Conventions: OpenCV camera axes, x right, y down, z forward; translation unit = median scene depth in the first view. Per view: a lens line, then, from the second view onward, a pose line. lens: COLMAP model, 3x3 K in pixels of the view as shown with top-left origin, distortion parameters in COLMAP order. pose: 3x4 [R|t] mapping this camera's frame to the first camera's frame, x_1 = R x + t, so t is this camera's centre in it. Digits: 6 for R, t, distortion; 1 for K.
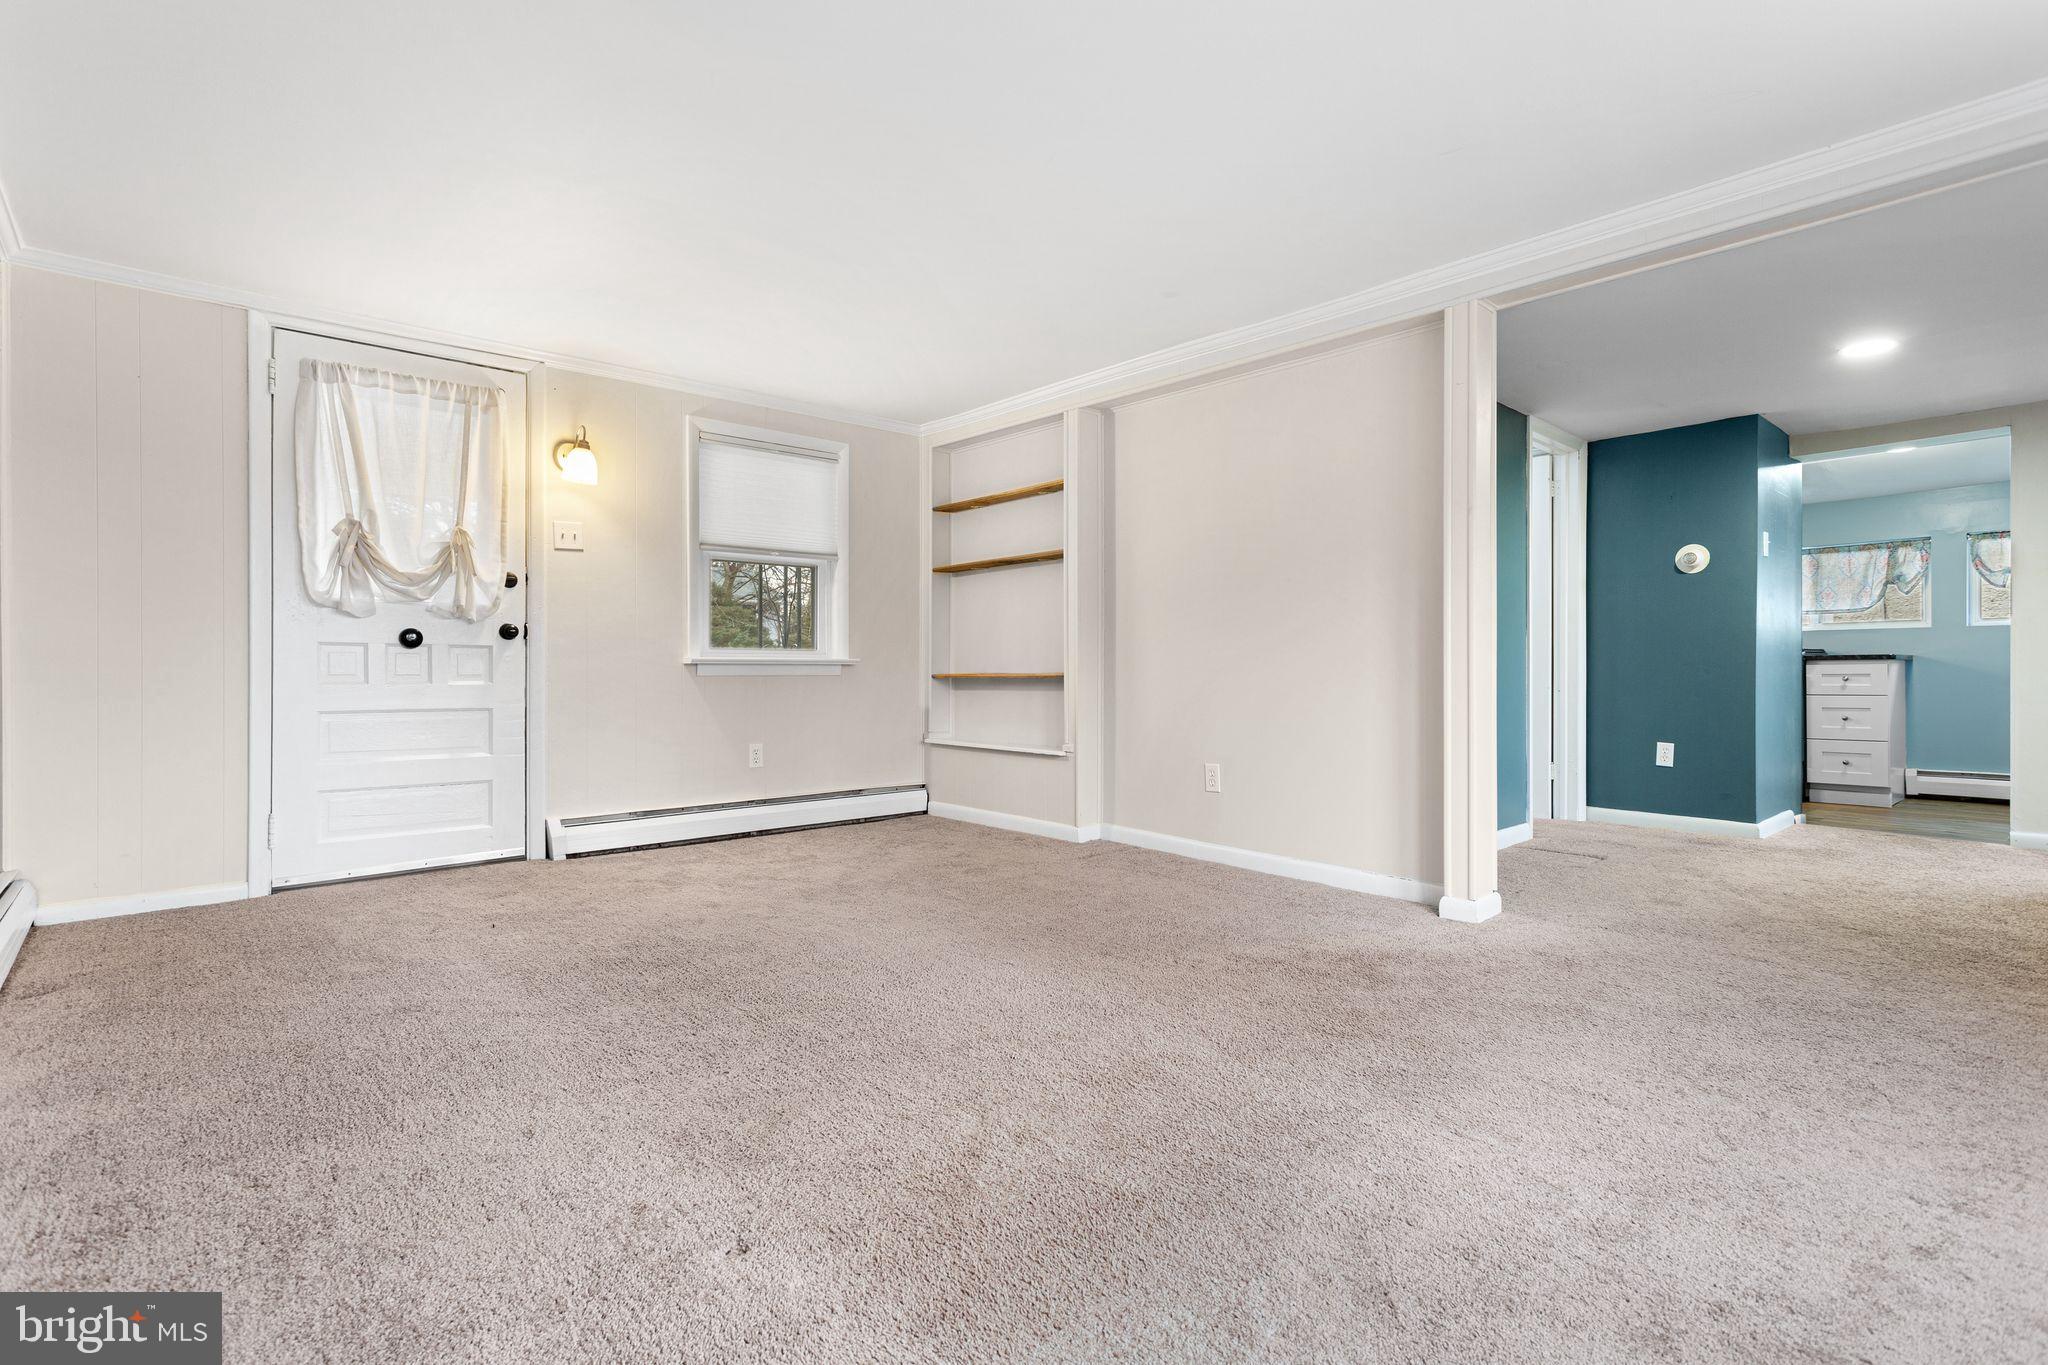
lens RADIAL K [[978.4, 0, 1010.7], [0, 978.4, 675.6], [0, 0, 1]] dist [0.008118, 0.000513]
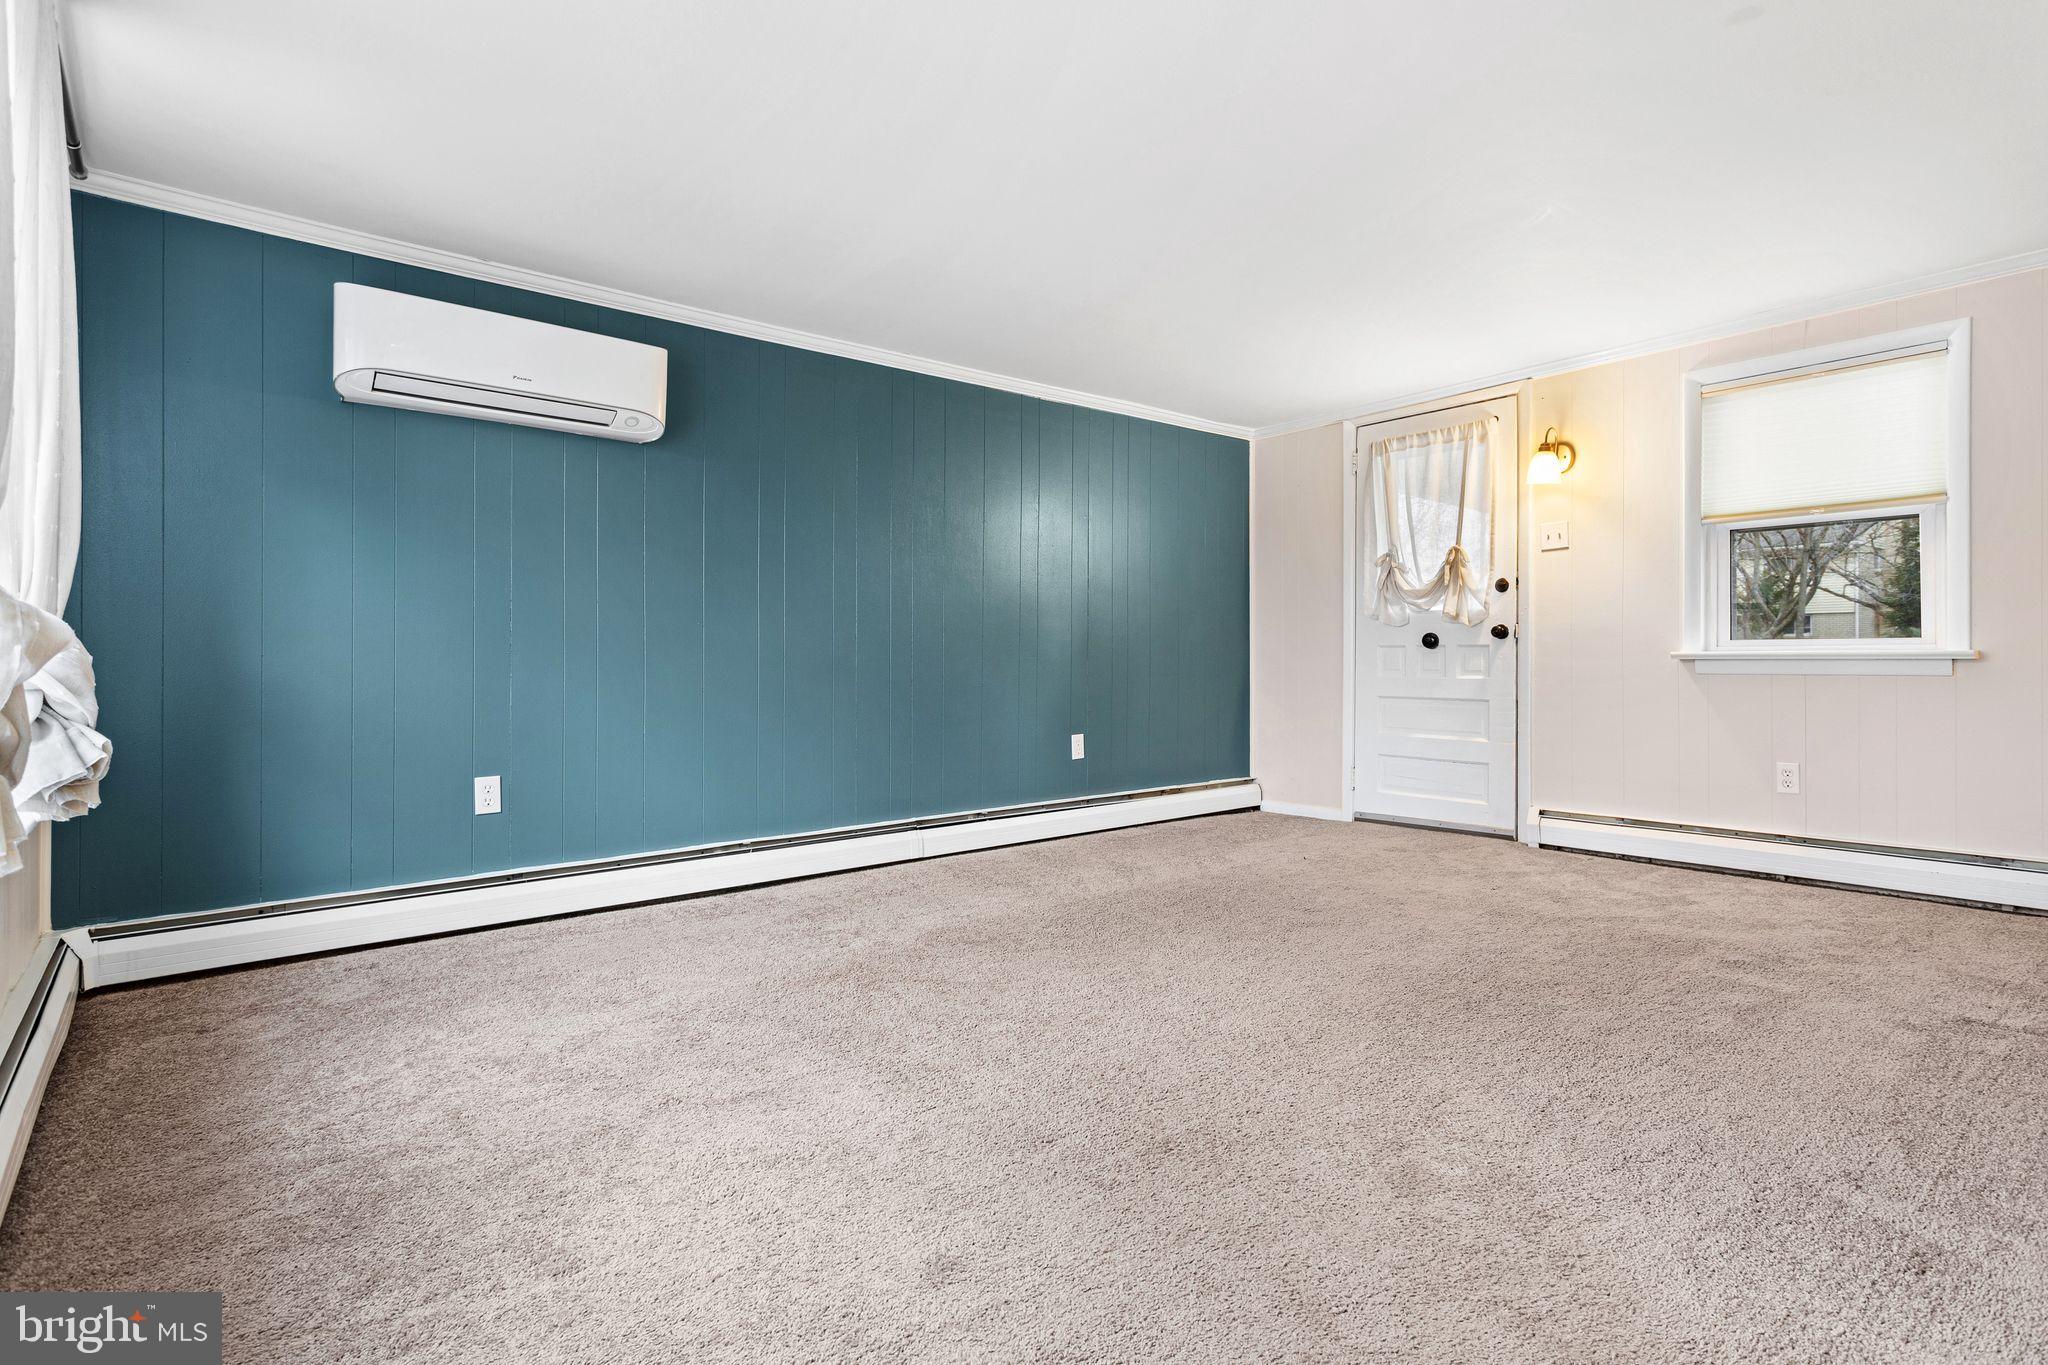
lens RADIAL K [[978.4, 0, 1023.7], [0, 978.4, 663.7], [0, 0, 1]] dist [0.008118, 0.000513]
pose [[-0.027111, 0.004029, -0.999624, 0.616759], [-0.001051, 0.999991, 0.004059, -0.012557], [0.999632, 0.001160, -0.027107, 0.488256]]
